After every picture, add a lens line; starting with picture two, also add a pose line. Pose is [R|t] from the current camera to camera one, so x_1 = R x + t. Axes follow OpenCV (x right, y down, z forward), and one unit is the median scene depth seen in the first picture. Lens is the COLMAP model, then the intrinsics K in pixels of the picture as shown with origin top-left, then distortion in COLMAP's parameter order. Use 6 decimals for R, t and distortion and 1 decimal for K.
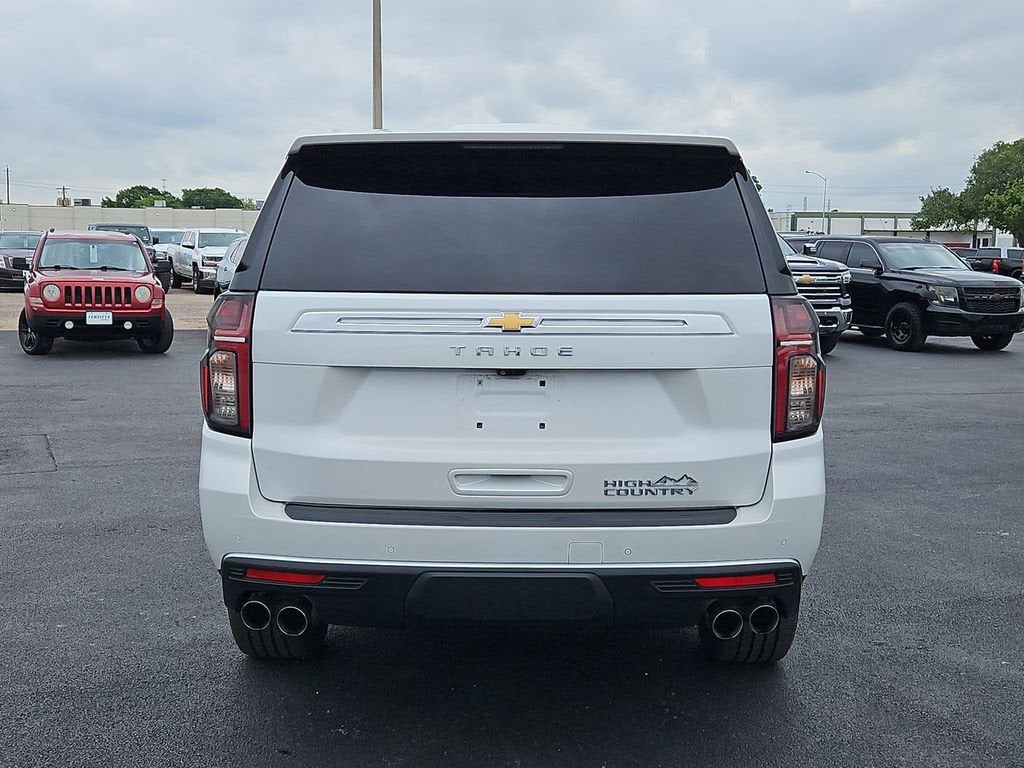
lens RADIAL K [[1284.7, 0, 509.0], [0, 1284.7, 382.3], [0, 0, 1]] dist [0.040726, 0.000000]
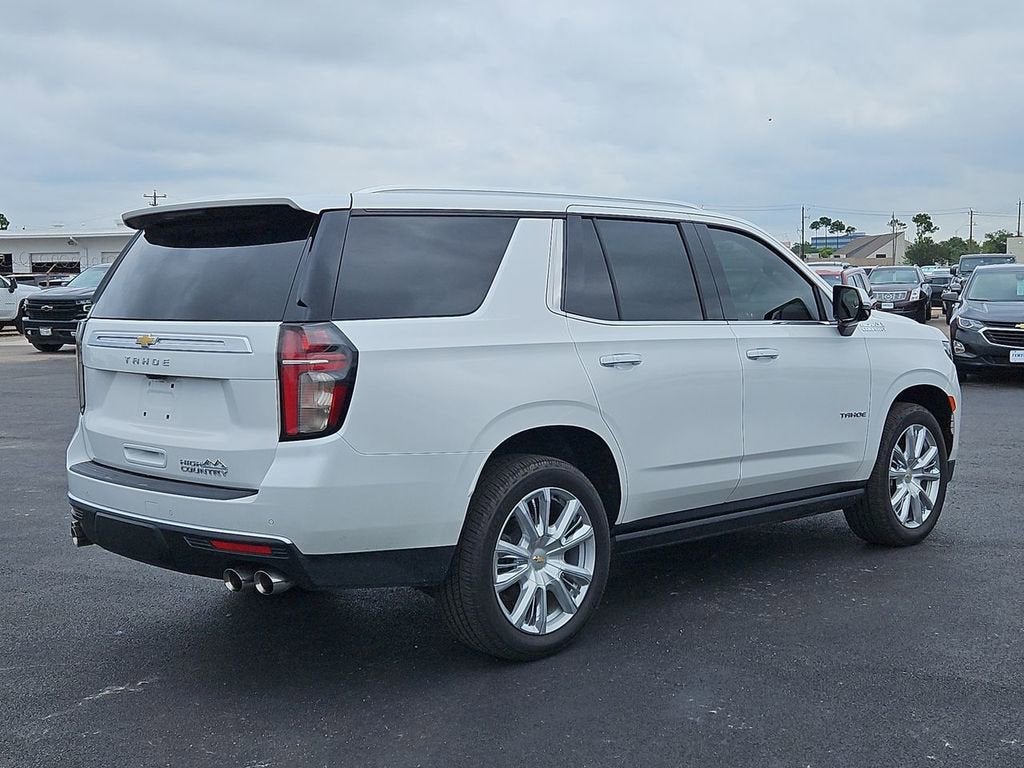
lens RADIAL K [[1284.7, 0, 515.7], [0, 1284.7, 379.9], [0, 0, 1]] dist [0.040726, 0.000000]
pose [[0.721295, 0.034697, -0.691759, 1.239284], [-0.056582, 0.998358, -0.008922, -0.014032], [0.690313, 0.045577, 0.722074, 0.264929]]
